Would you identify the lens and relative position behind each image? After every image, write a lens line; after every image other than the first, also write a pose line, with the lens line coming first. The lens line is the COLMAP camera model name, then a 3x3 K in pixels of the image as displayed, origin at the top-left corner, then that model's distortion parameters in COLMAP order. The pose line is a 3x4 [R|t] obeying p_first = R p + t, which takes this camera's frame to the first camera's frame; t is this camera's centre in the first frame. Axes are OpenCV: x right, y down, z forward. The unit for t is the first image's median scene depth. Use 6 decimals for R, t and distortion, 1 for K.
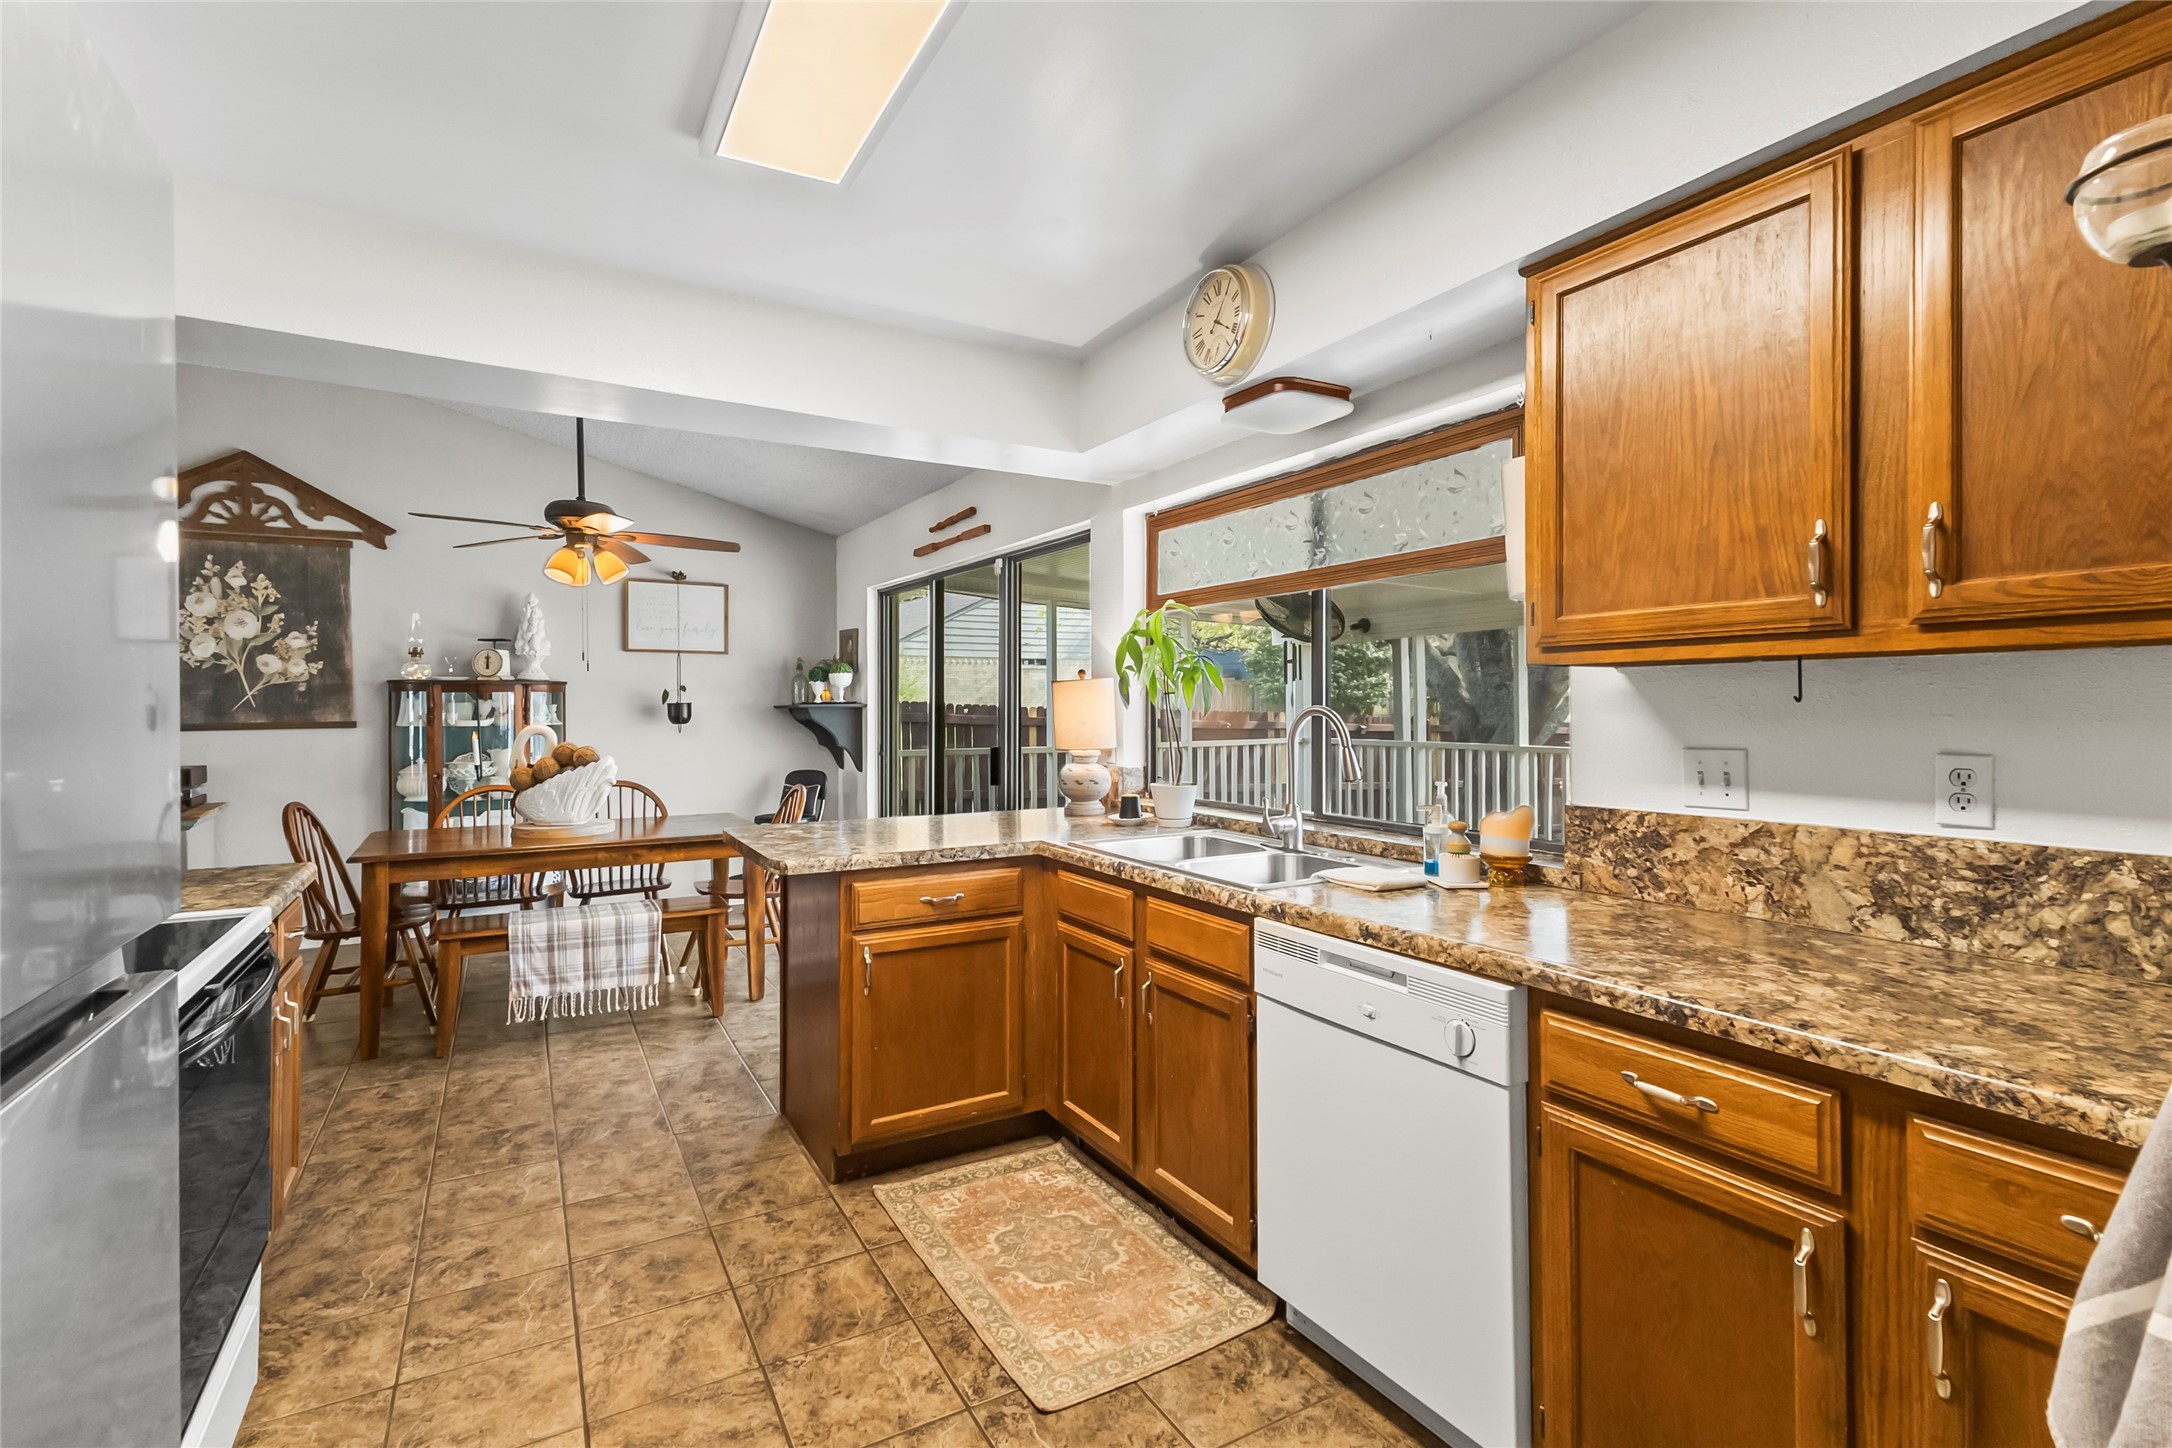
lens RADIAL K [[980.2, 0, 1086.4], [0, 980.2, 706.9], [0, 0, 1]] dist [0.014008, -0.000608]
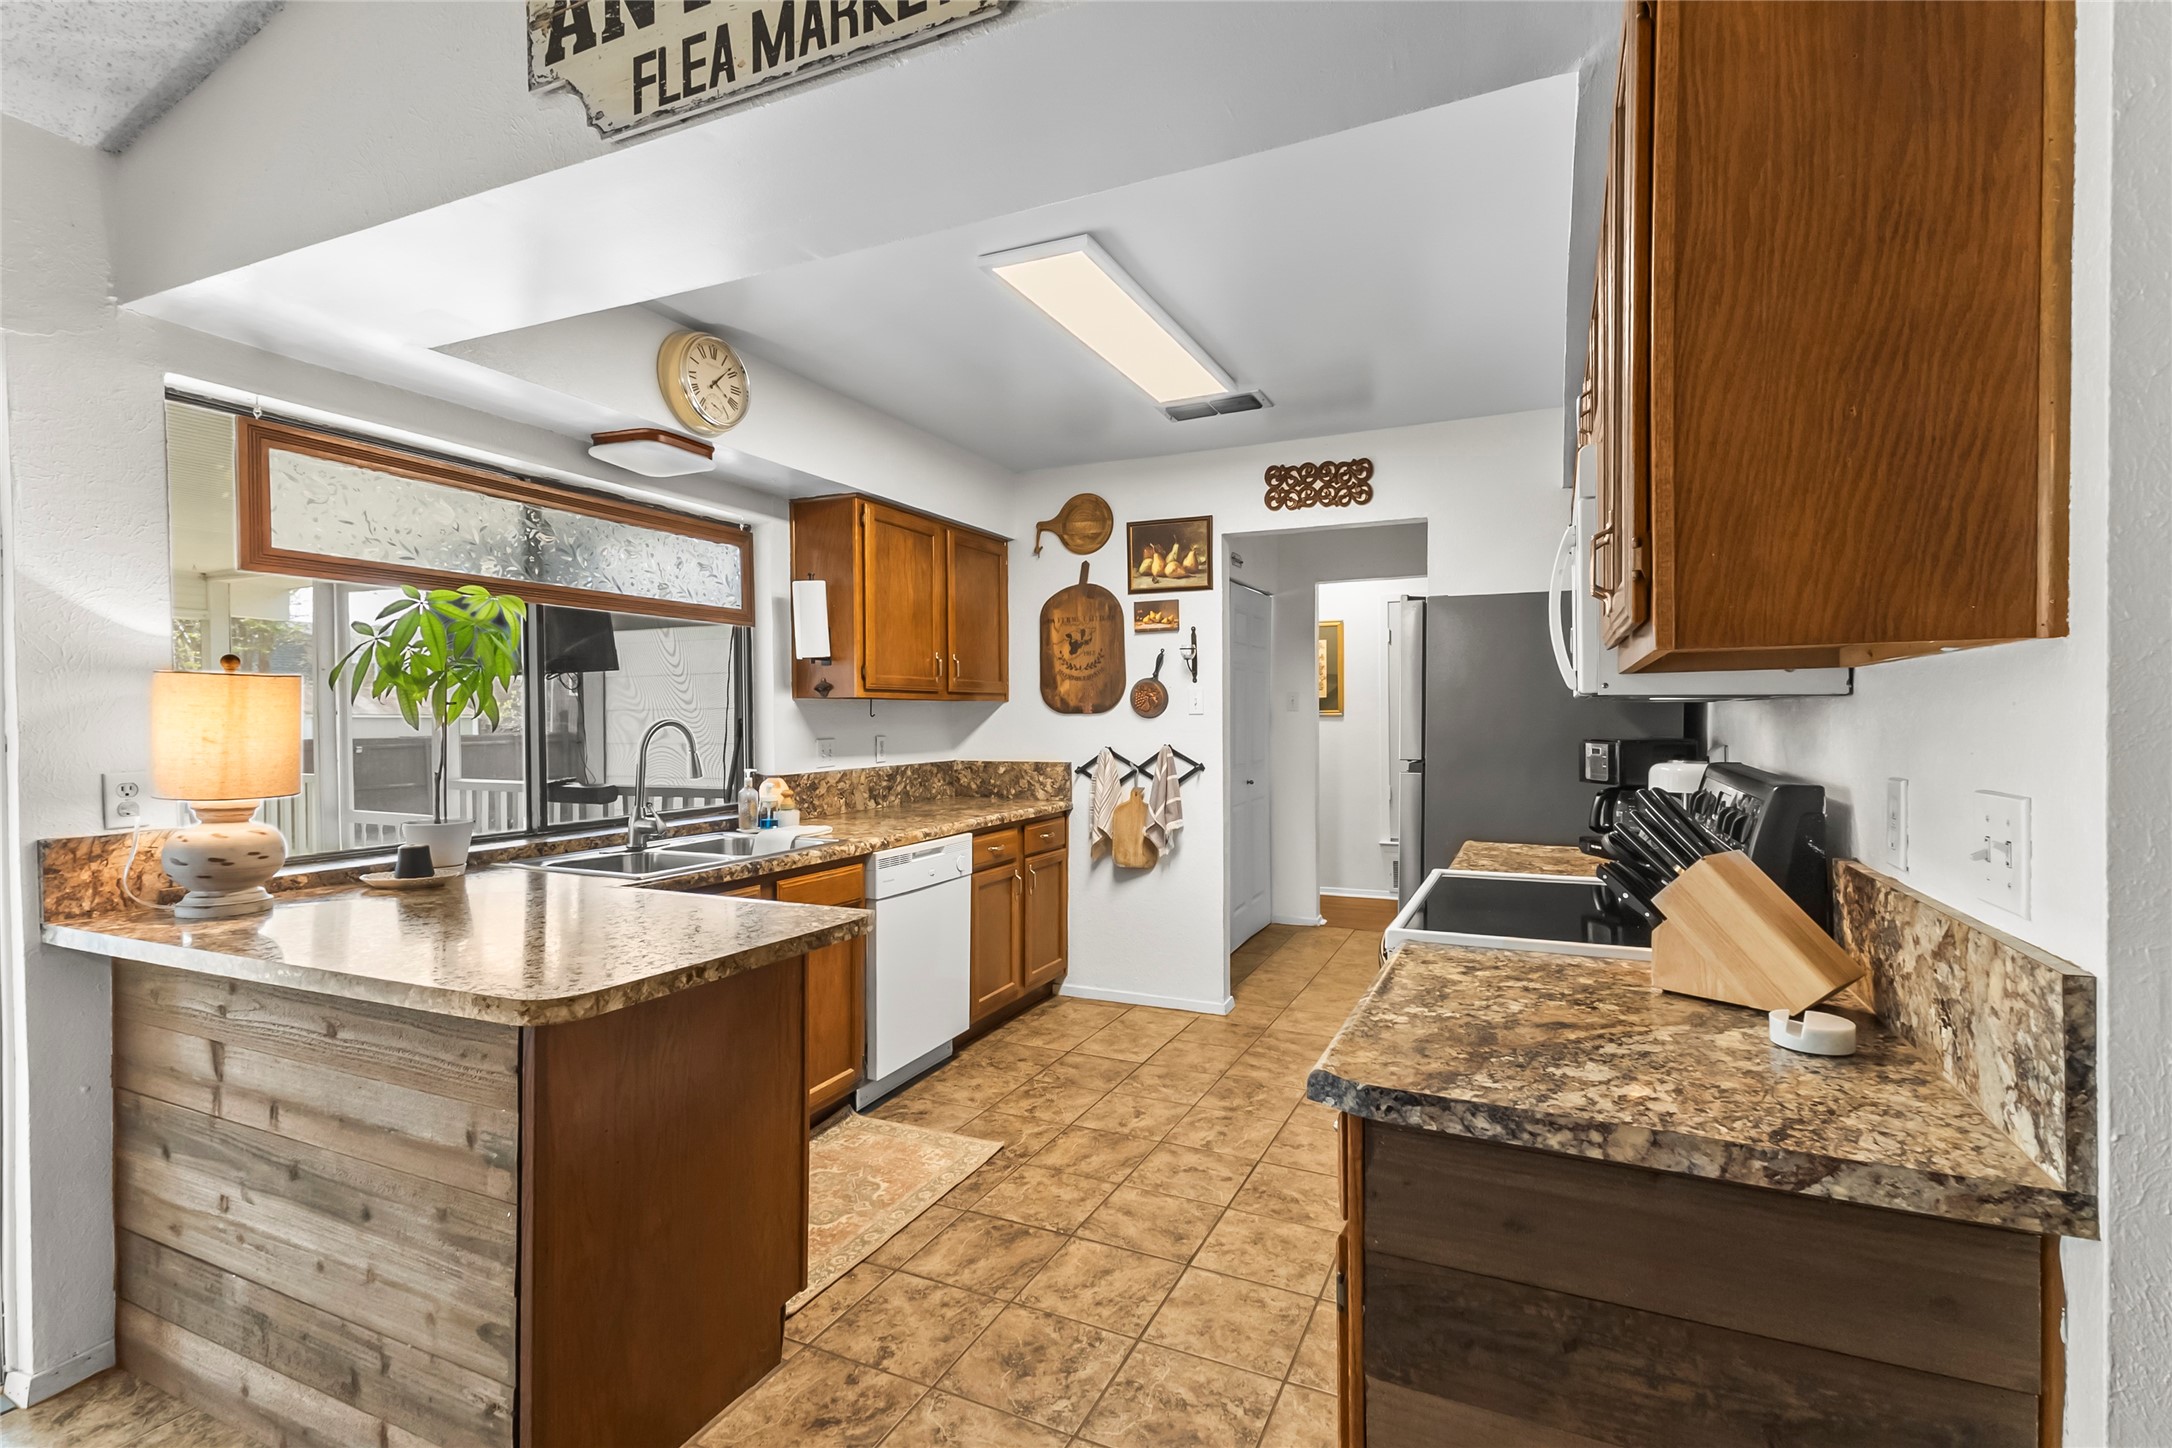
lens RADIAL K [[1021.8, 0, 1092.5], [0, 1021.8, 723.4], [0, 0, 1]] dist [0.021310, 0.000067]
pose [[-0.576891, -0.000154, 0.816821, -1.044683], [0.006767, 0.999965, 0.004967, 0.002339], [-0.816793, 0.008392, -0.576870, 1.276090]]
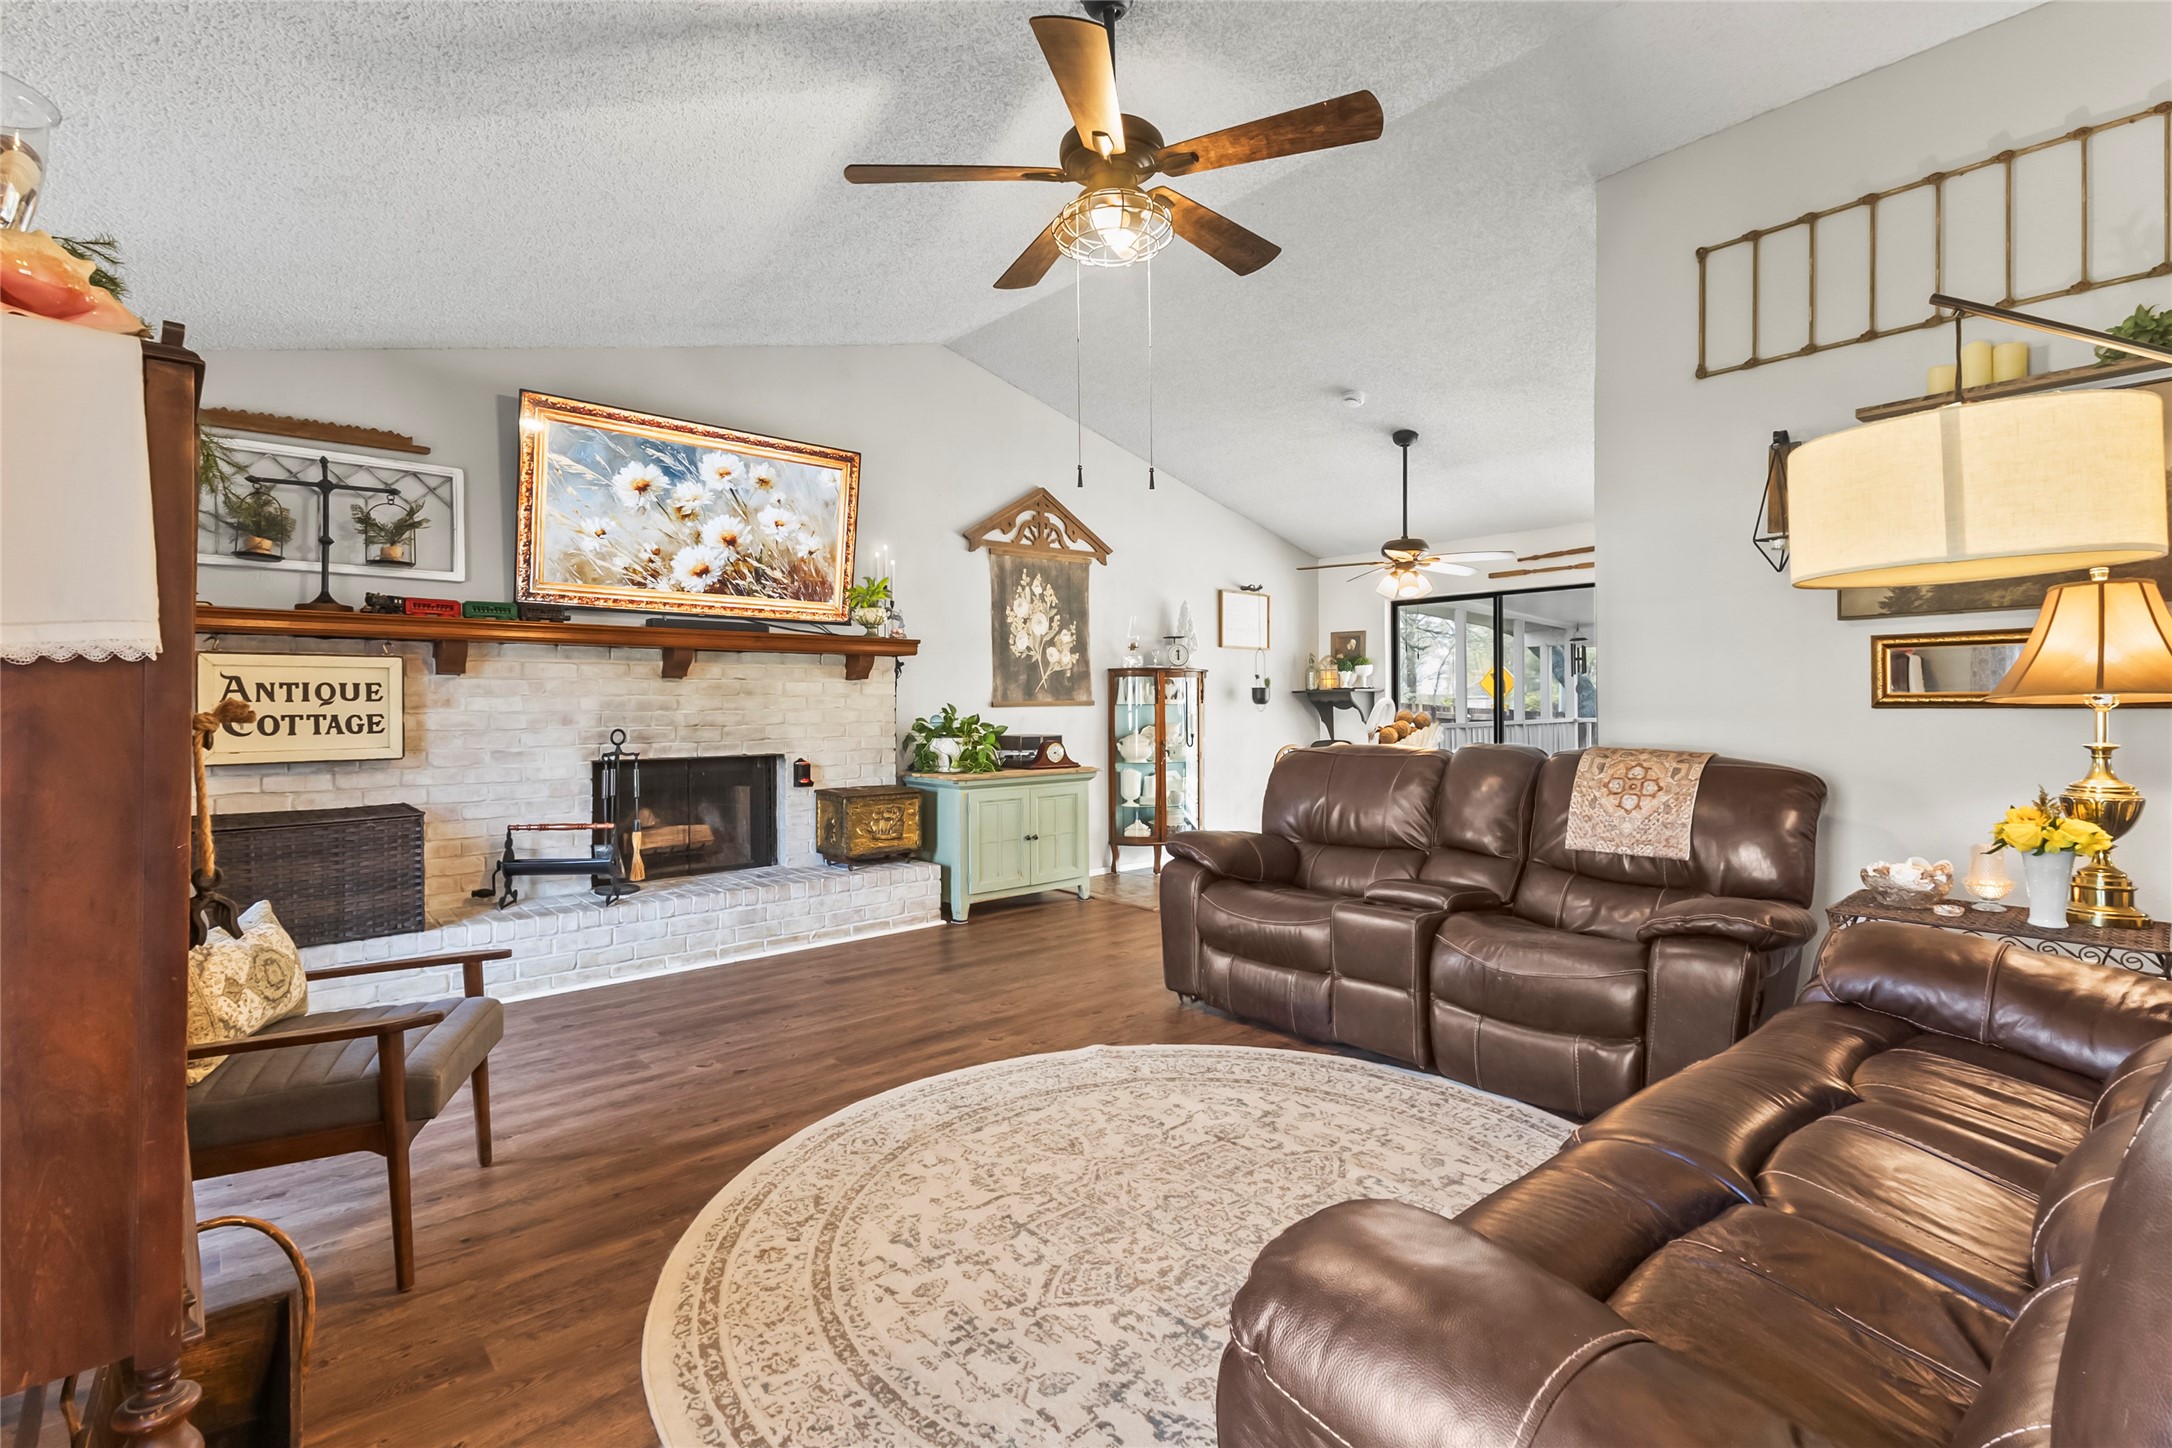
lens RADIAL K [[1009.2, 0, 1086.0], [0, 1009.2, 724.0], [0, 0, 1]] dist [-0.001933, -0.000190]
pose [[0.978412, -0.009022, 0.206467, -2.073171], [0.006811, 0.999912, 0.011418, 0.060881], [-0.206552, -0.009766, 0.978387, -0.556154]]
